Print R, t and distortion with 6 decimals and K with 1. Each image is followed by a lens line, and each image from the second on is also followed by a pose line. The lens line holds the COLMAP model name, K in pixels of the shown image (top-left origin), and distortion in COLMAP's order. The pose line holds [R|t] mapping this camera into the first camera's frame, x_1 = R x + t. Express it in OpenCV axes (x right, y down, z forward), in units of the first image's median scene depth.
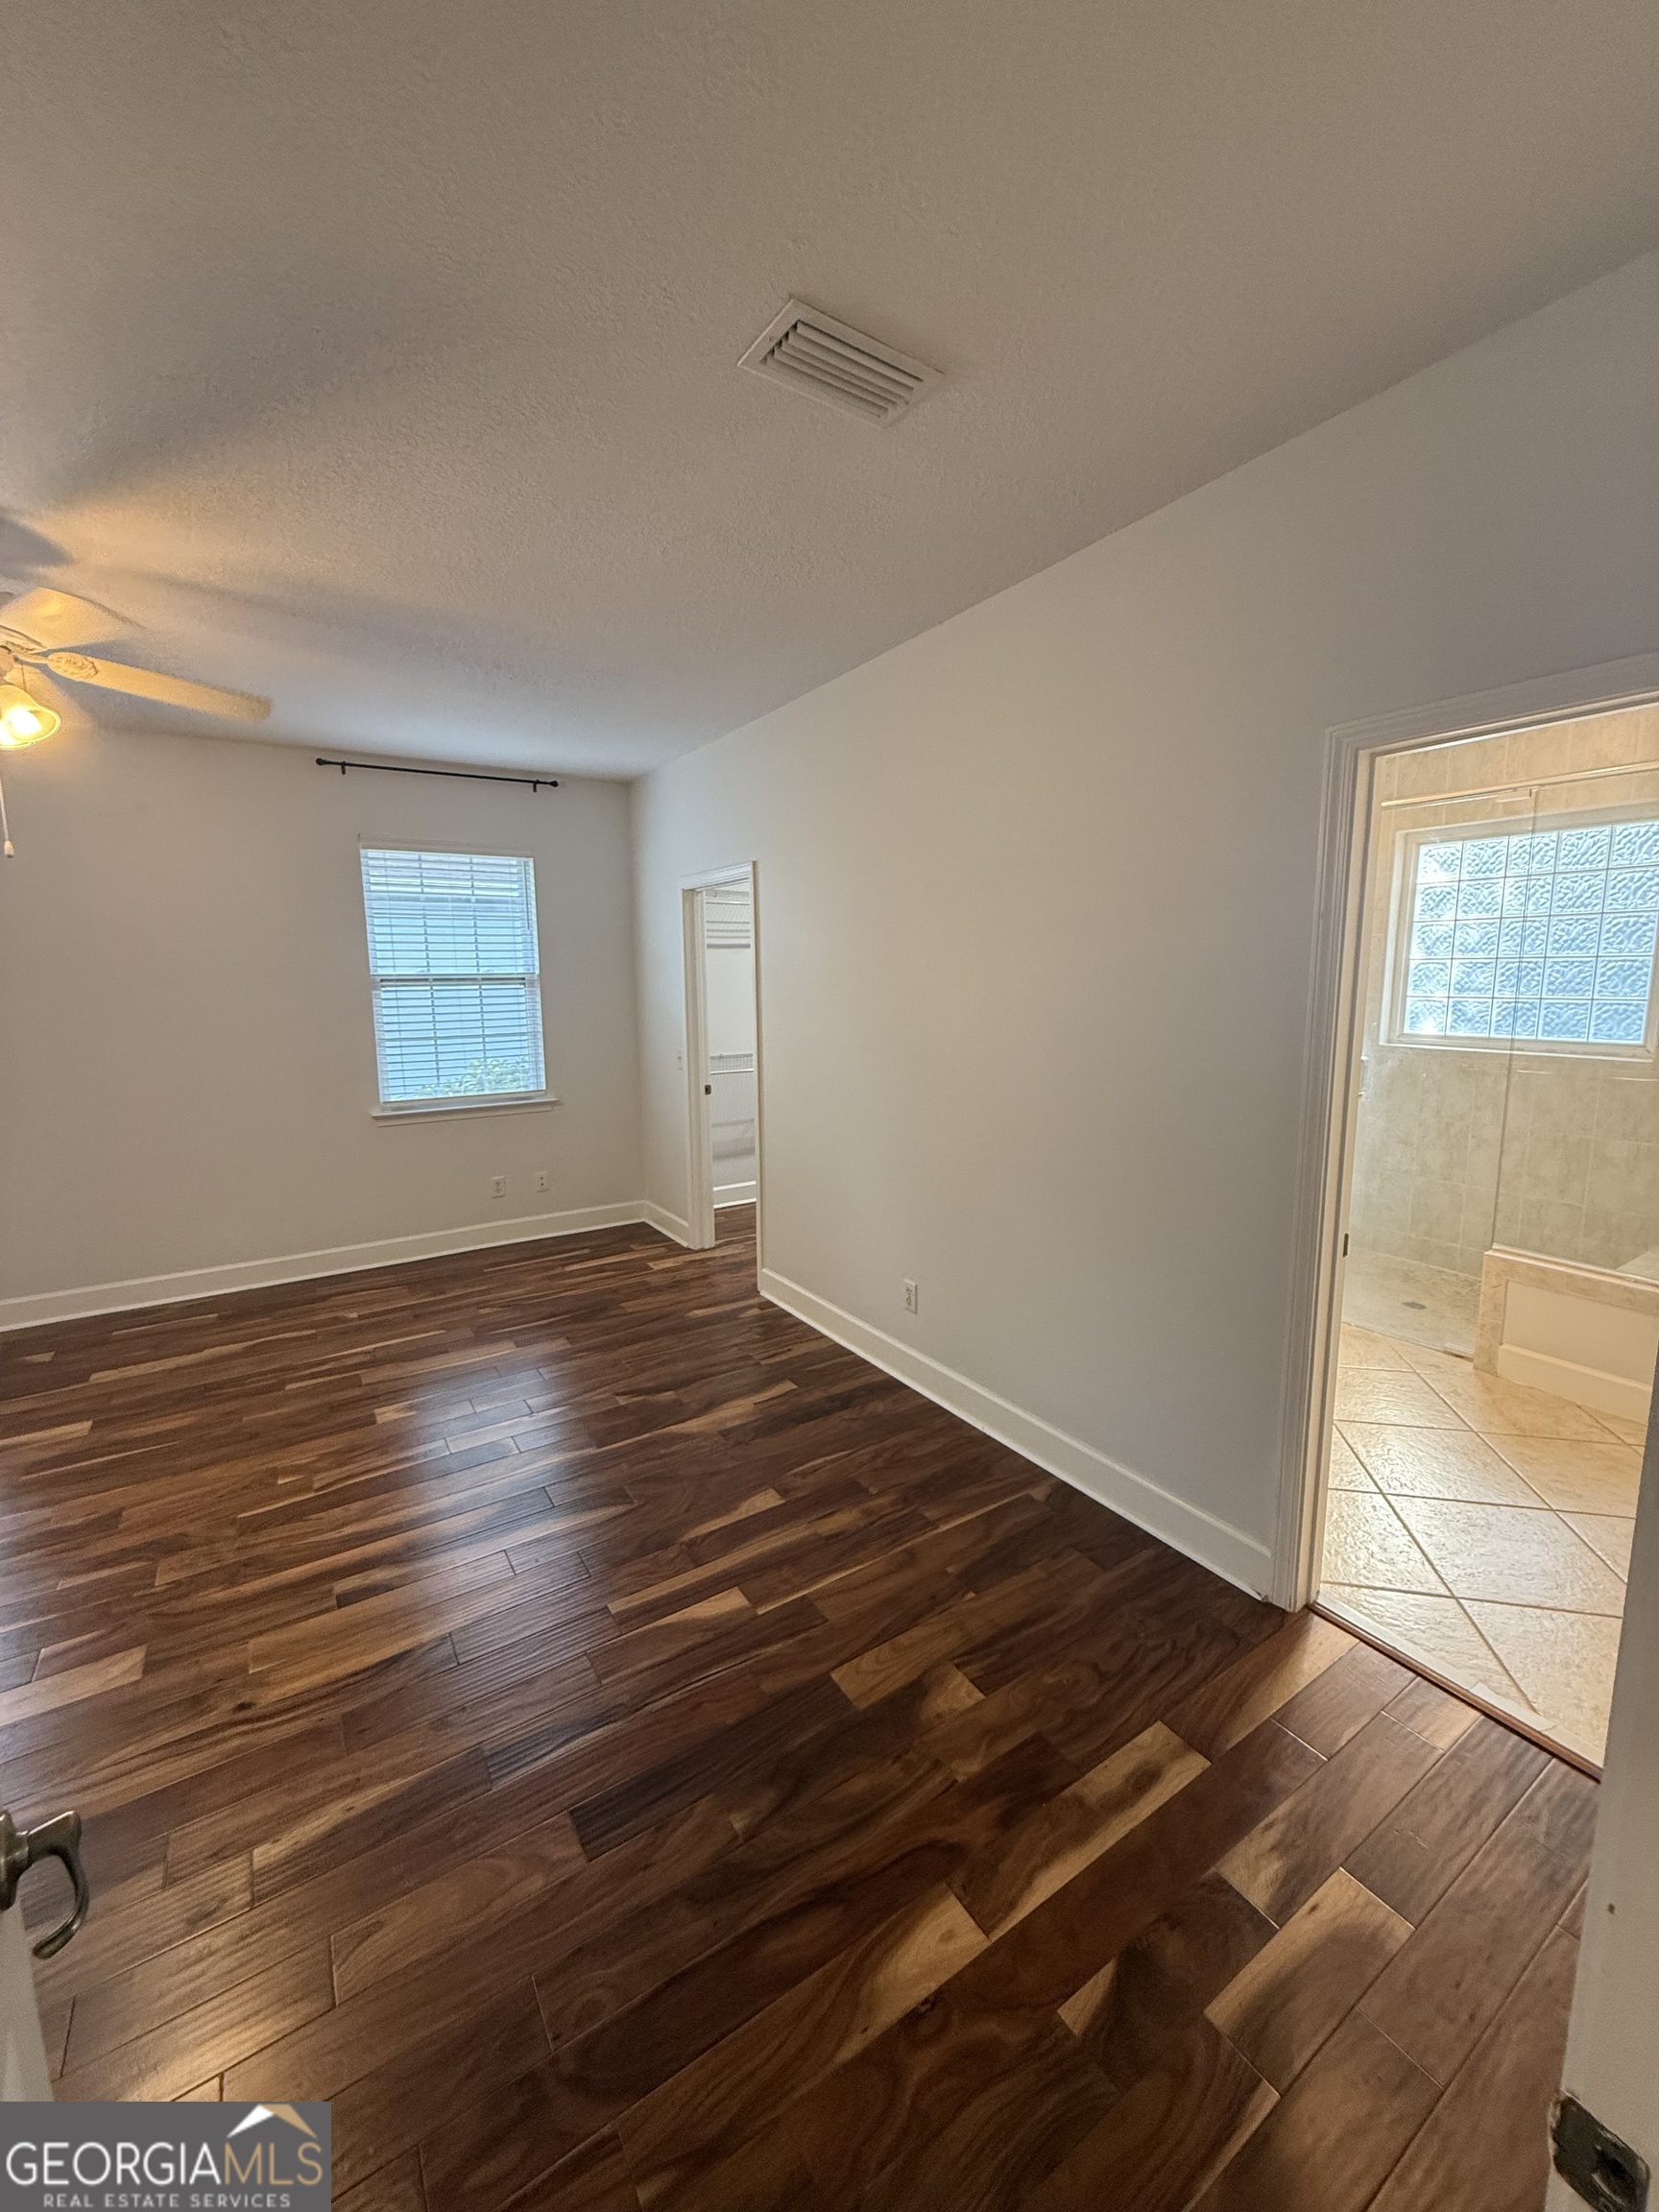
lens RADIAL K [[877.8, 0, 831.2], [0, 877.8, 1101.5], [0, 0, 1]] dist [0.000394, -0.000085]
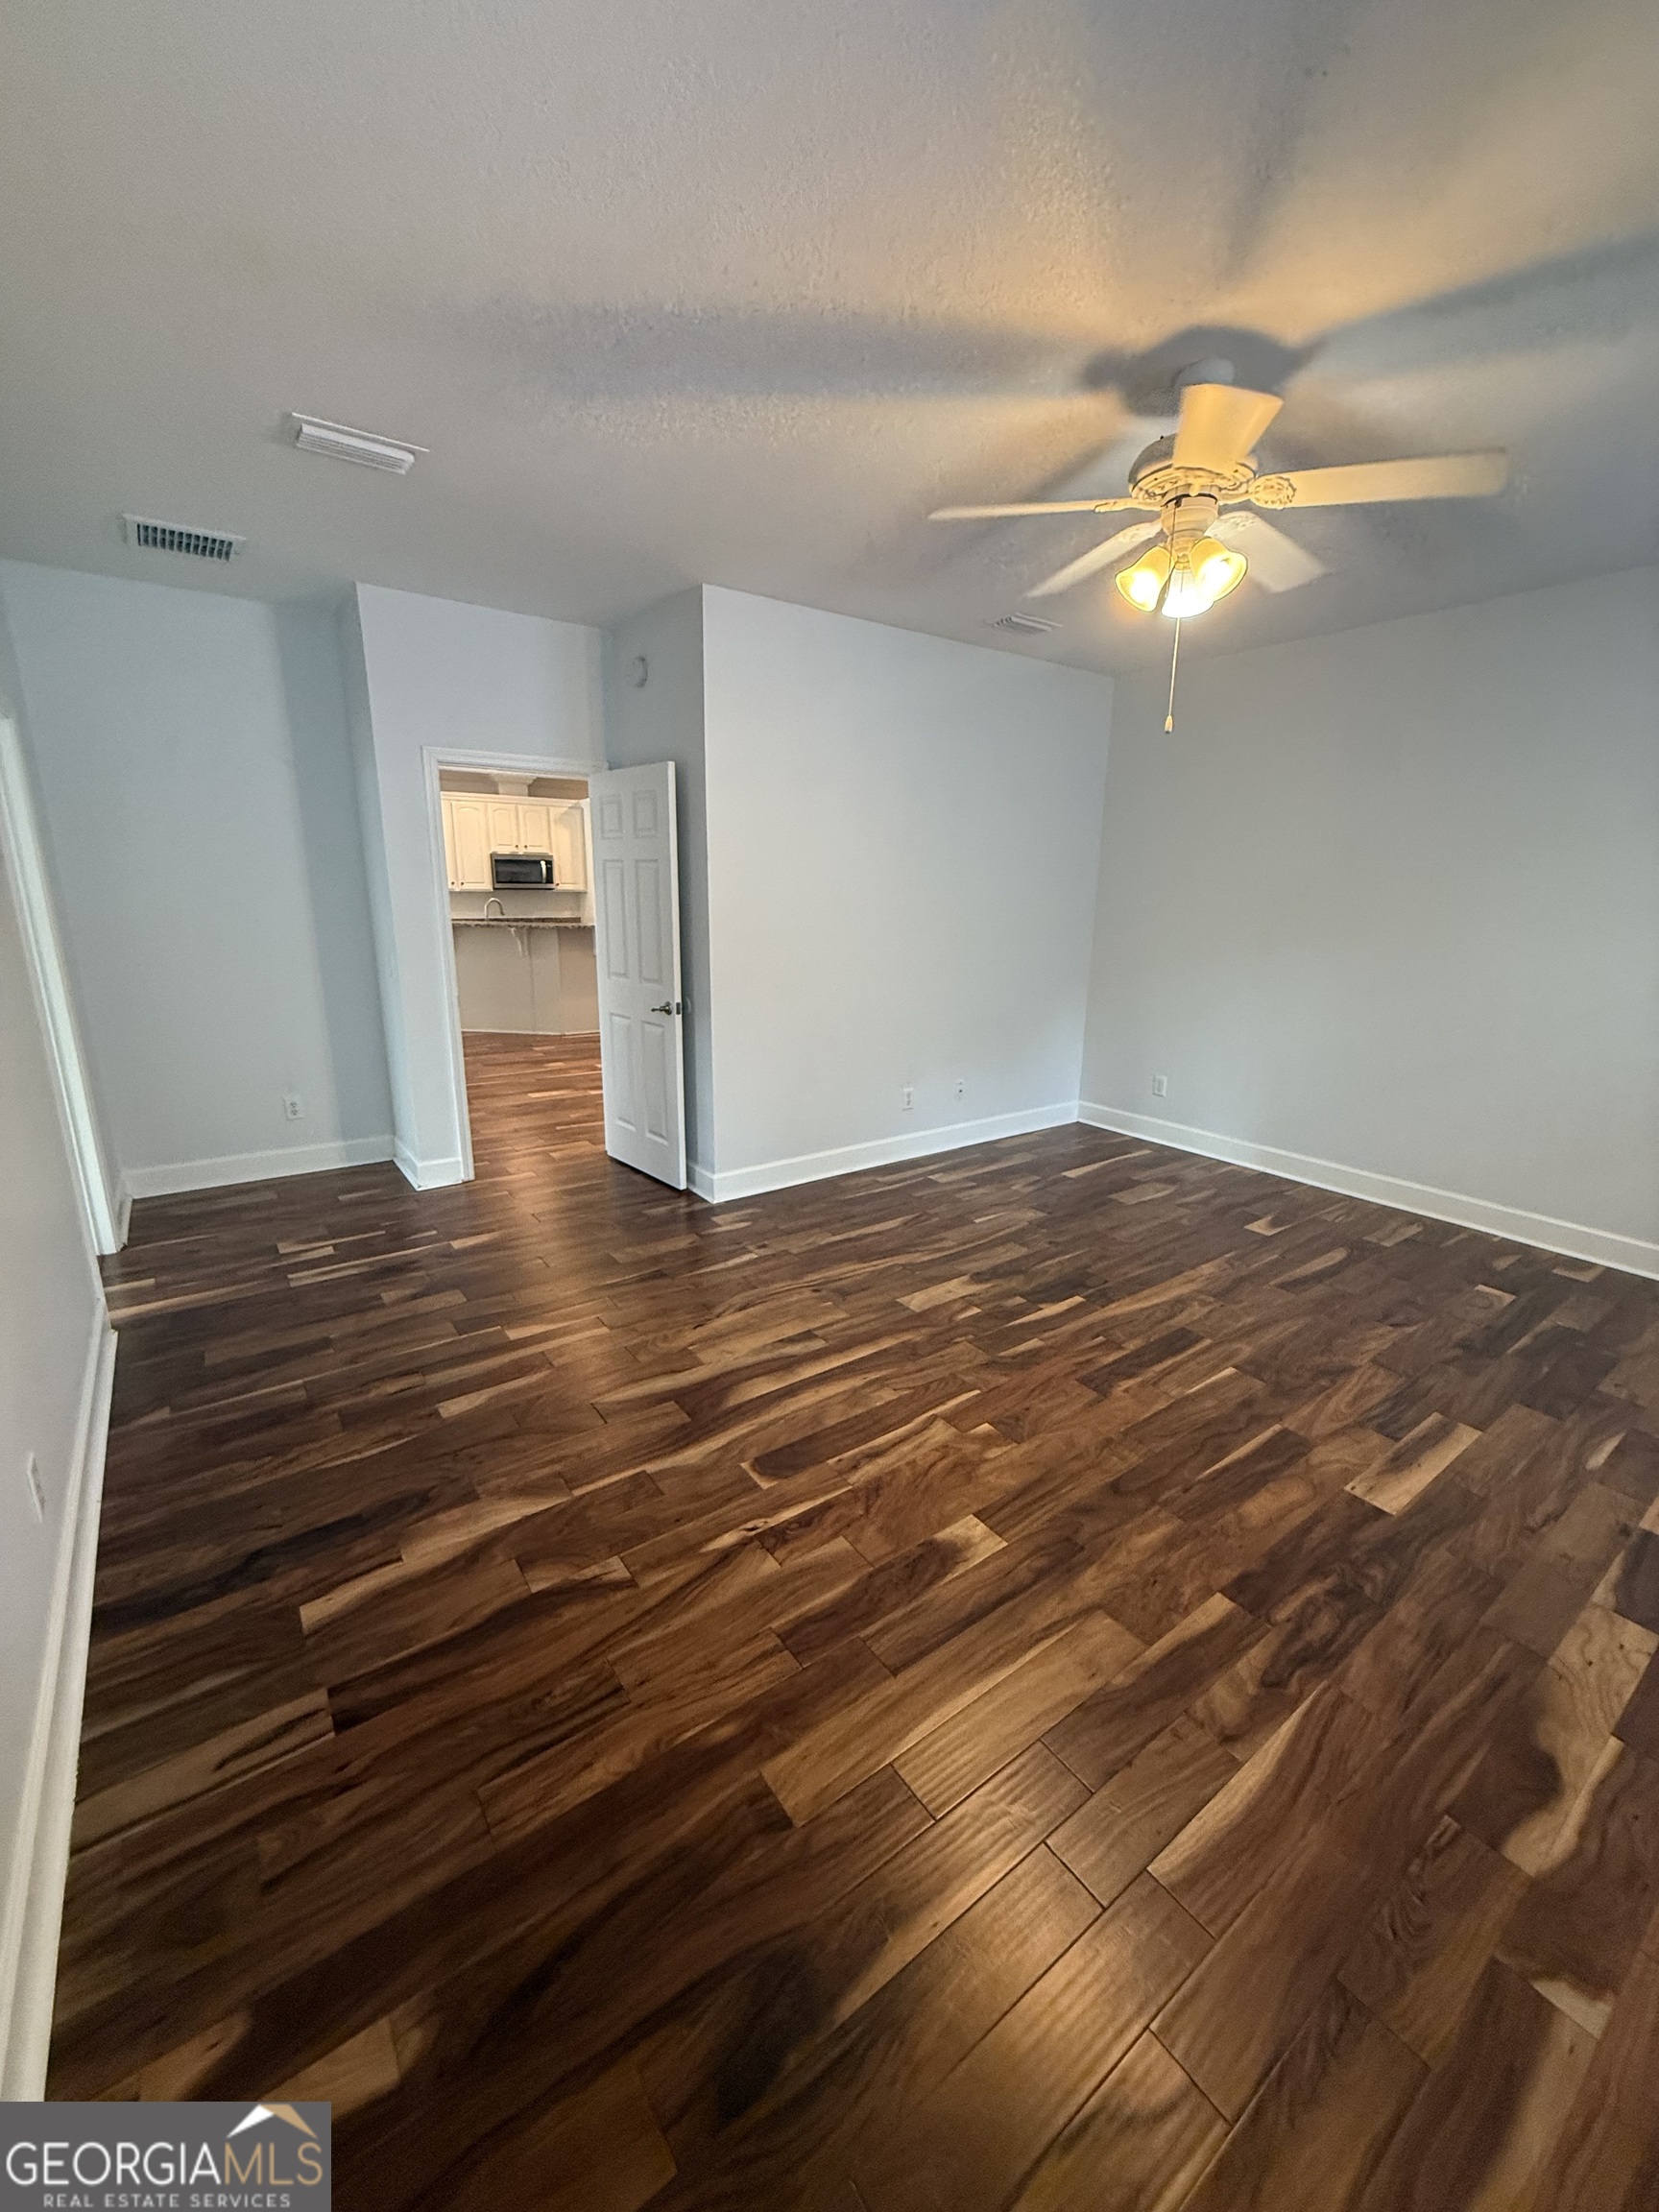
lens RADIAL K [[877.8, 0, 831.2], [0, 877.8, 1101.5], [0, 0, 1]] dist [0.000394, -0.000085]
pose [[-0.998375, 0.011652, -0.055785, -0.329350], [-0.010653, 0.923464, 0.383538, -0.177546], [0.055985, 0.383509, -0.921839, 1.339754]]
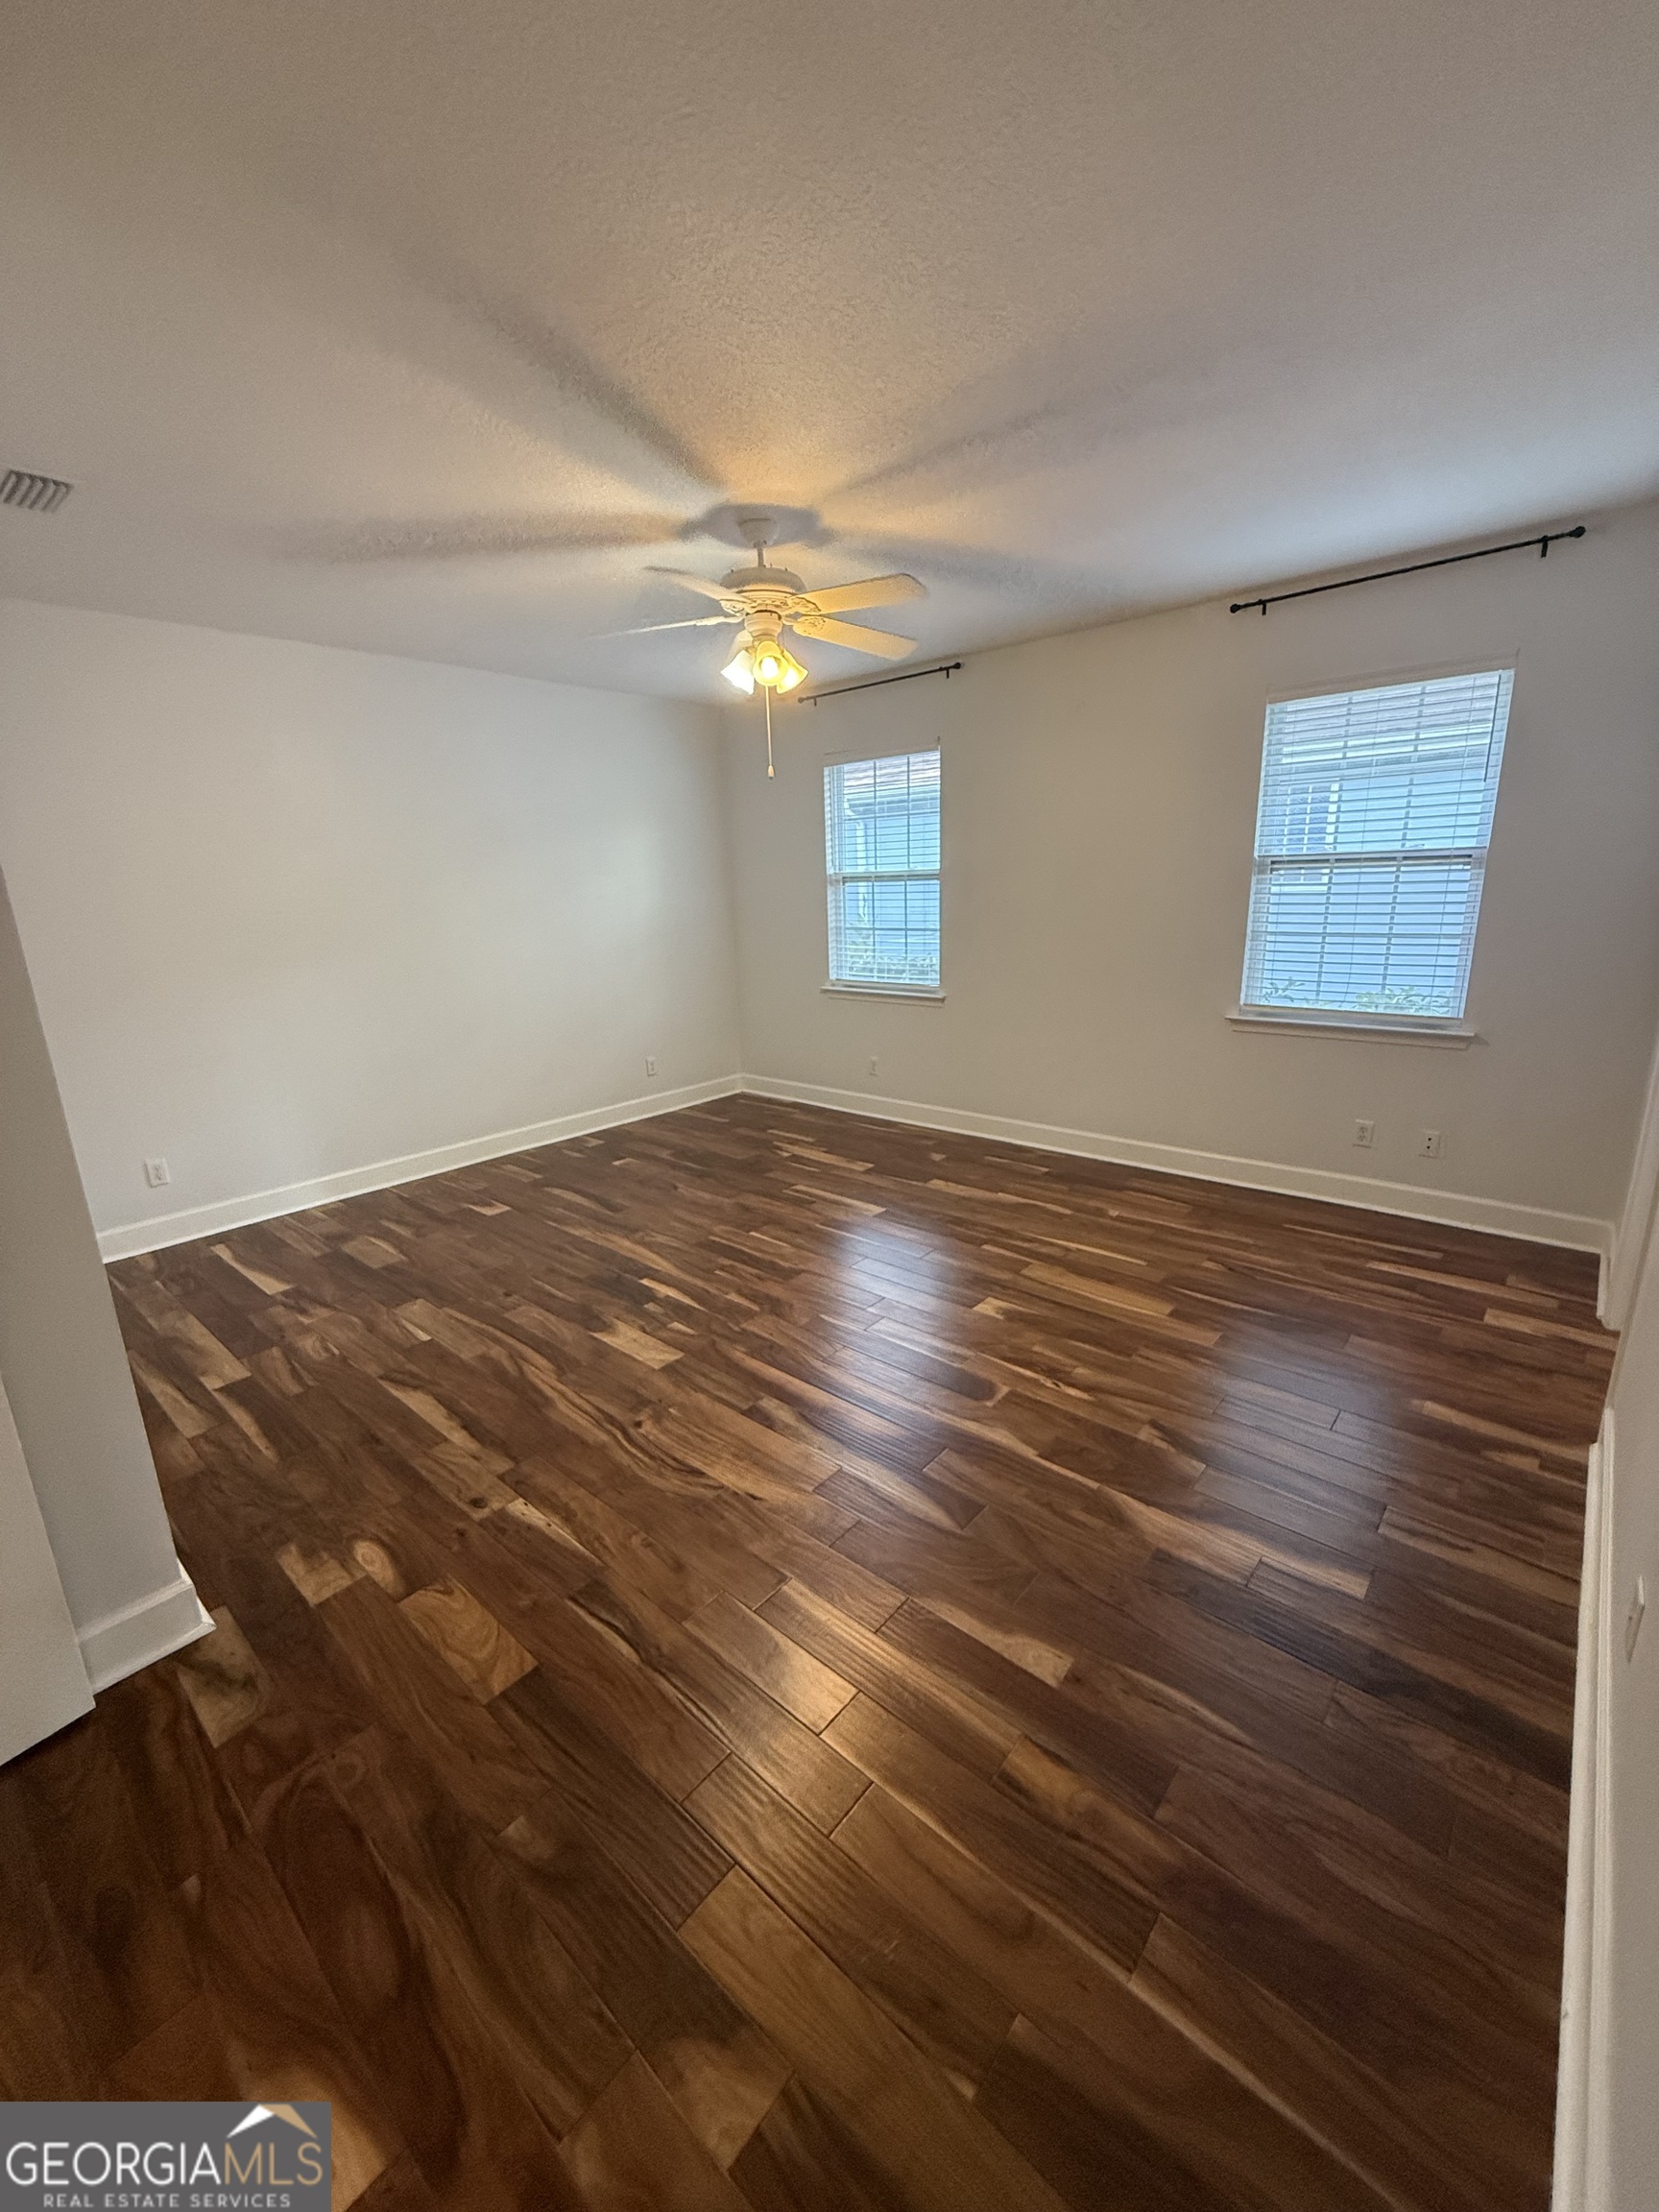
lens RADIAL K [[877.8, 0, 831.2], [0, 877.8, 1101.5], [0, 0, 1]] dist [0.000394, -0.000085]
pose [[0.275918, 0.238679, -0.931075, 0.301087], [-0.112365, 0.970046, 0.215371, -0.064776], [0.954591, 0.045196, 0.294473, 0.469483]]
